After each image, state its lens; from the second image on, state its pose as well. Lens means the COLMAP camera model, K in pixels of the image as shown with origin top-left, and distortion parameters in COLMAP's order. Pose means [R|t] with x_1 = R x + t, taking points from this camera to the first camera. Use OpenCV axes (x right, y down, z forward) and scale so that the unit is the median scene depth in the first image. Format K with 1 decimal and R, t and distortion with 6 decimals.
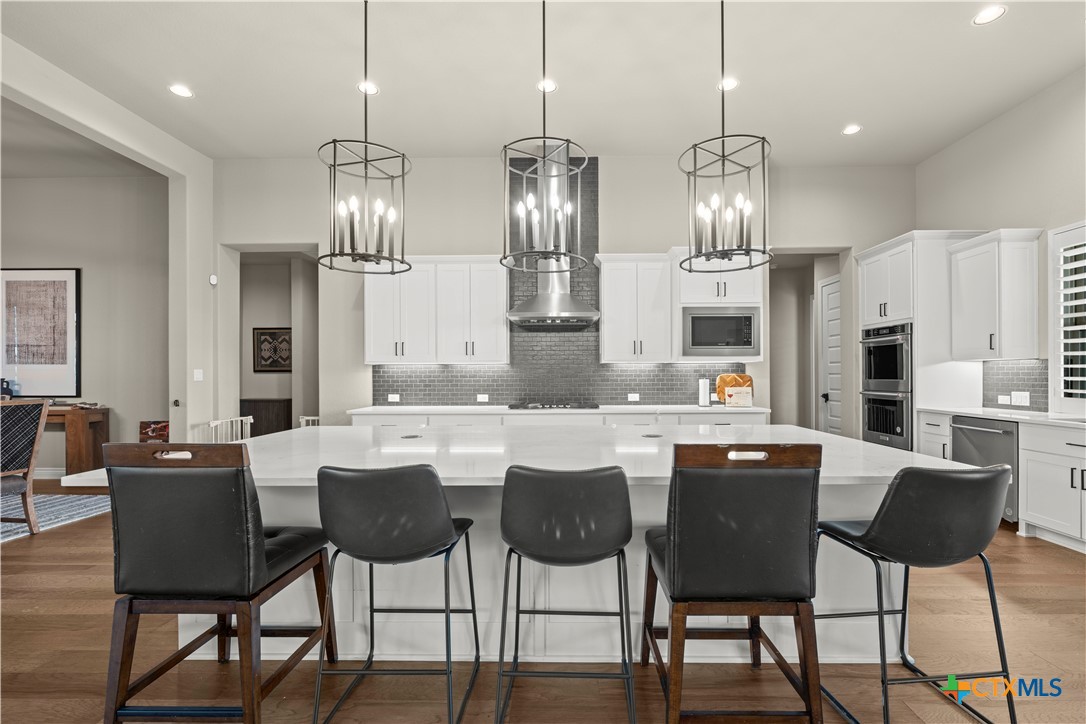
lens RADIAL K [[472.8, 0, 561.6], [0, 472.8, 372.6], [0, 0, 1]] dist [-0.002988, 0.001397]
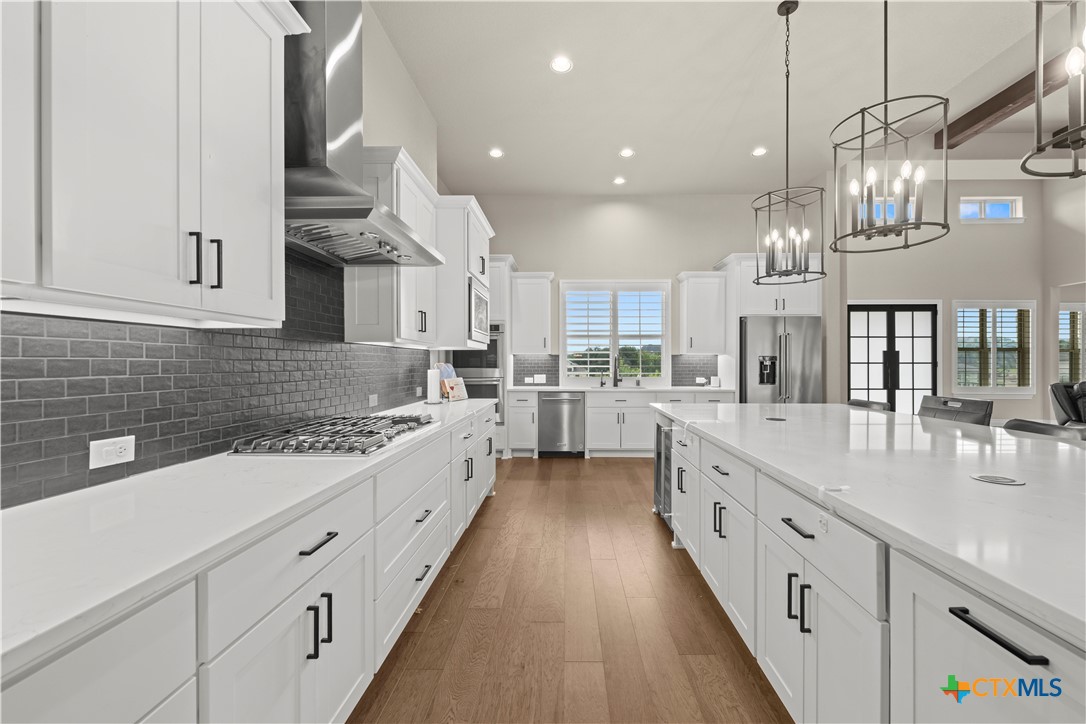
lens RADIAL K [[432.9, 0, 561.4], [0, 432.9, 363.5], [0, 0, 1]] dist [0.000630, 0.000094]
pose [[0.003285, 0.002778, 0.999991, -0.426454], [-0.001224, 0.999995, -0.002774, 0.006024], [-0.999994, -0.001215, 0.003288, 0.791017]]
